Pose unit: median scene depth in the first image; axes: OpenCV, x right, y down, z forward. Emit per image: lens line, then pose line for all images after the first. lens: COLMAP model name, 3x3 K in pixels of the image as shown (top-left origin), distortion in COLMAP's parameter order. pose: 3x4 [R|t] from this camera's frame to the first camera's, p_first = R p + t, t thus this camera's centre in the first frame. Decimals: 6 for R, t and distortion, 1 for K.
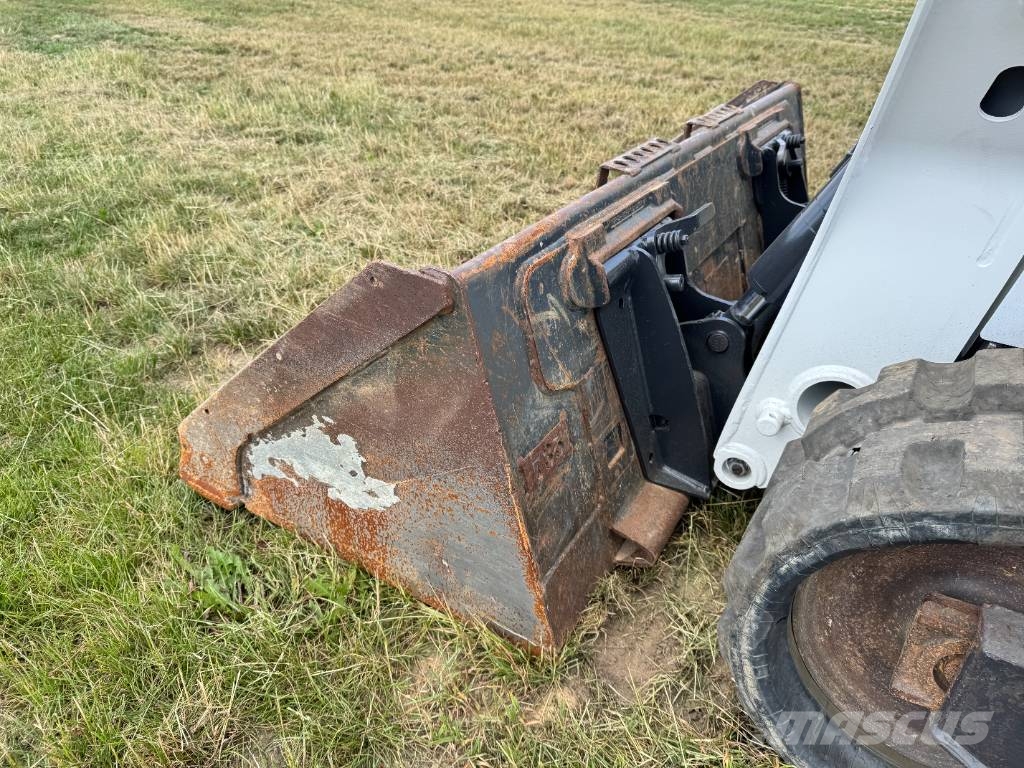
lens RADIAL K [[733.9, 0, 512.0], [0, 733.9, 384.0], [0, 0, 1]] dist [0.100679, -0.169111]
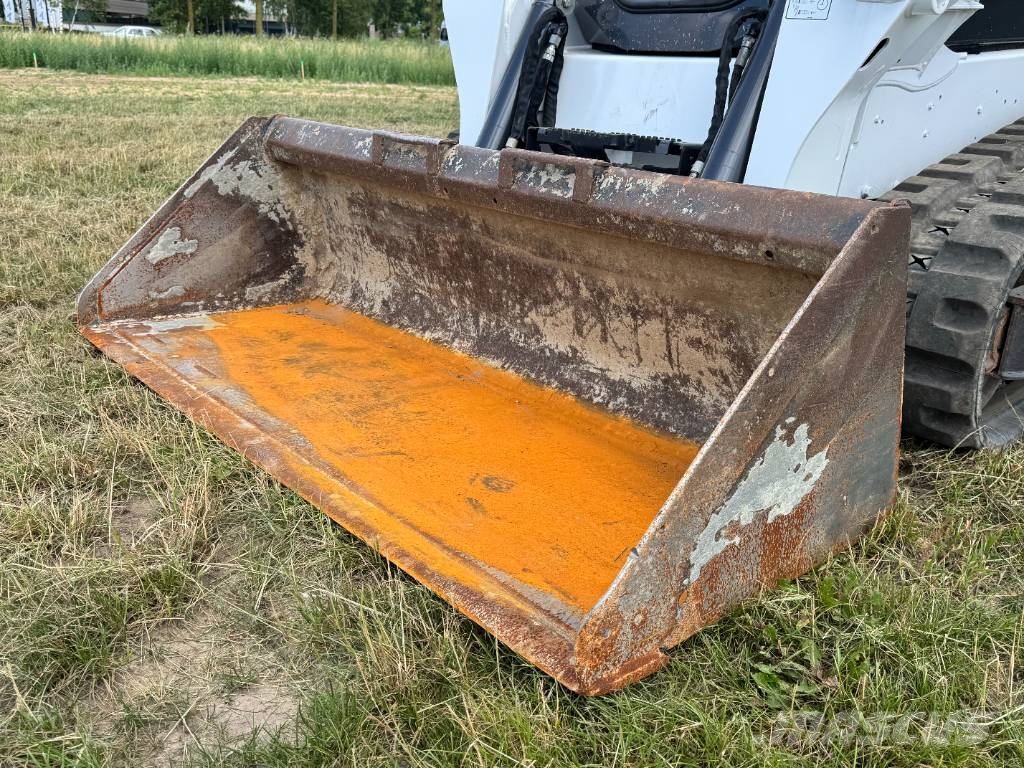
lens RADIAL K [[878.3, 0, 510.1], [0, 878.3, 379.5], [0, 0, 1]] dist [0.138419, -0.207997]
pose [[0.313727, -0.343358, 0.885257, -1.170145], [0.456272, 0.872145, 0.176574, -0.311787], [-0.832701, 0.348522, 0.430280, 0.698913]]
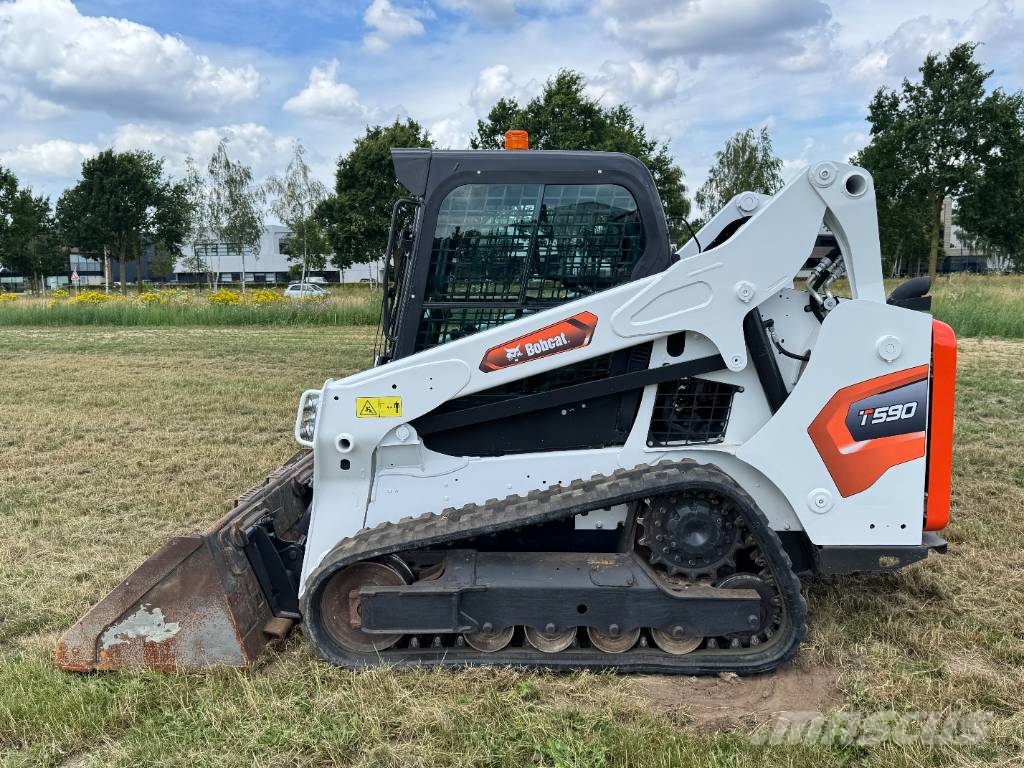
lens RADIAL K [[874.7, 0, 512.0], [0, 874.7, 384.0], [0, 0, 1]] dist [0.118894, -0.199661]
pose [[0.877655, -0.090857, 0.470602, -0.471998], [0.272747, 0.902062, -0.334505, 0.673141], [-0.394120, 0.421935, 0.816480, -2.189011]]
